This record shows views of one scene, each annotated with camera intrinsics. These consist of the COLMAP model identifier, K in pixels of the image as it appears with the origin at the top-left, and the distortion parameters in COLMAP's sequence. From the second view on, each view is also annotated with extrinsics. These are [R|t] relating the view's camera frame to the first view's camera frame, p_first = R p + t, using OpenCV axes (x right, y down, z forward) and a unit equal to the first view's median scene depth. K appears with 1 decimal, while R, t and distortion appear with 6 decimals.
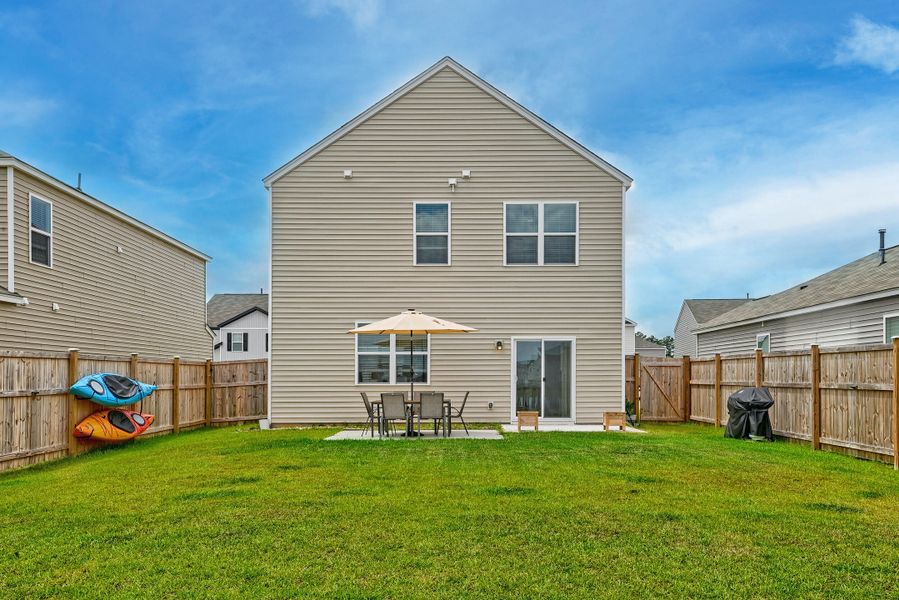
lens RADIAL K [[740.9, 0, 492.4], [0, 740.9, 357.2], [0, 0, 1]] dist [0.072057, -0.003969]
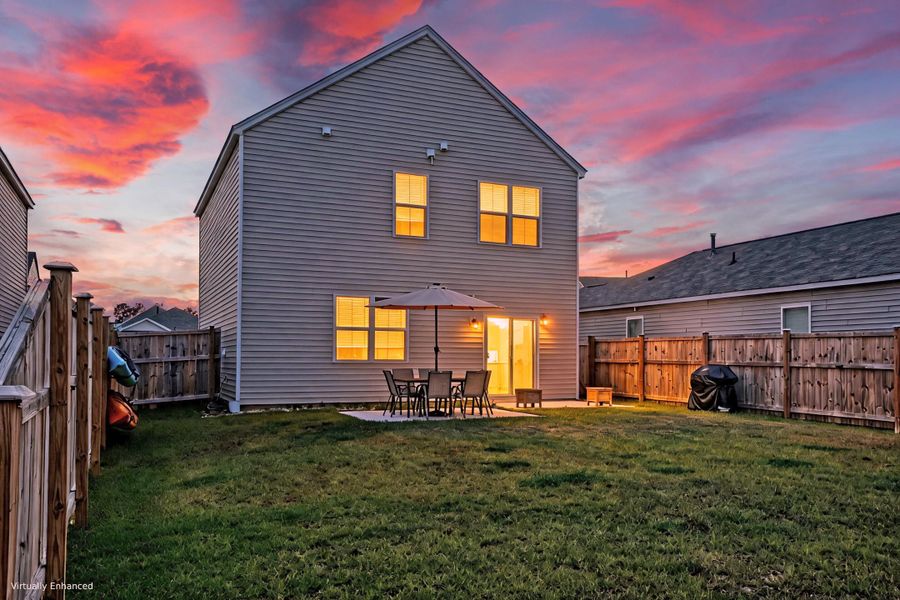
lens RADIAL K [[741.8, 0, 463.6], [0, 741.8, 338.1], [0, 0, 1]] dist [0.072057, -0.003969]
pose [[0.921064, 0.016750, 0.389050, -0.439419], [-0.018818, 0.999822, 0.001506, 0.003440], [-0.388956, -0.008708, 0.921215, 0.093236]]
